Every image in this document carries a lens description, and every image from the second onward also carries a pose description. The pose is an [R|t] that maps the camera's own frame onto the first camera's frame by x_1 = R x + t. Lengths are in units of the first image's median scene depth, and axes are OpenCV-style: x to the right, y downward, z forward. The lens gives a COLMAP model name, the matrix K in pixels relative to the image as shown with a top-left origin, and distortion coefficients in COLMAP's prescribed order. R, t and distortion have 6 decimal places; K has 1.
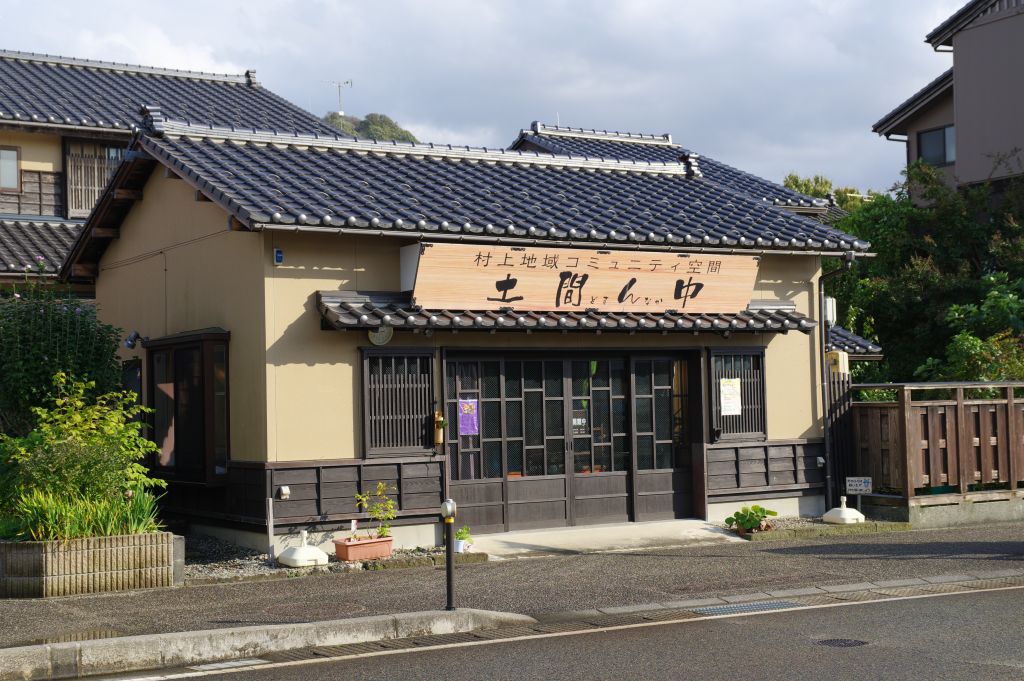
lens RADIAL K [[1528.6, 0, 512.0], [0, 1528.6, 340.5], [0, 0, 1]] dist [0.002298, 0.633601]
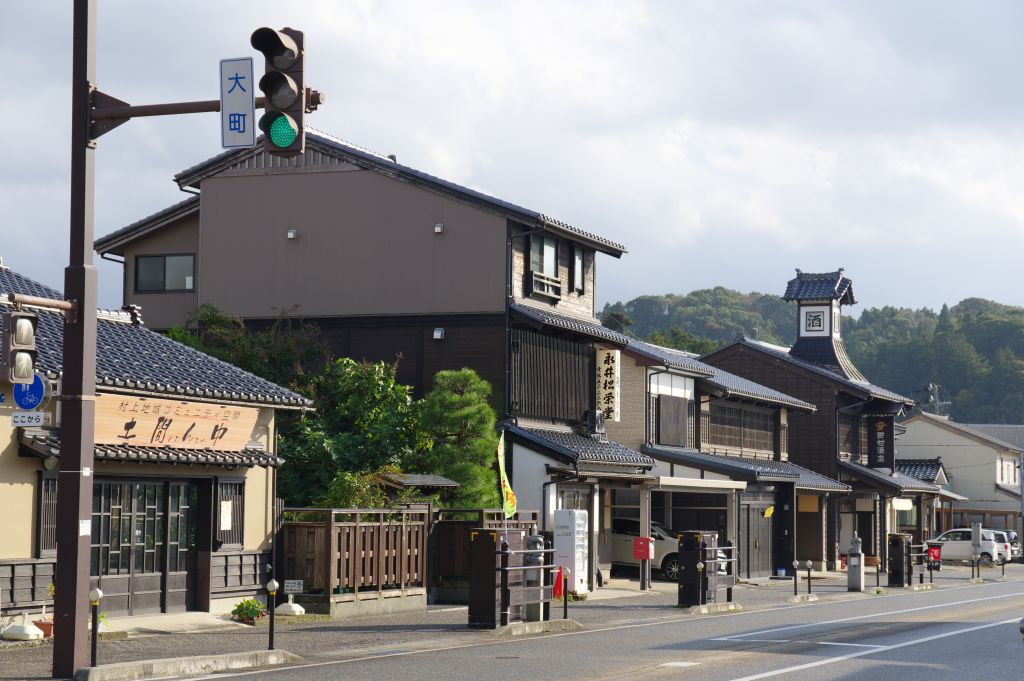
lens RADIAL K [[2298.8, 0, 512.0], [0, 2298.8, 340.5], [0, 0, 1]] dist [0.238477, 0.057026]
pose [[0.792342, 0.076065, 0.605316, -0.865072], [-0.054814, 0.997060, -0.053543, -0.019382], [-0.607609, 0.009245, 0.794182, -0.698077]]
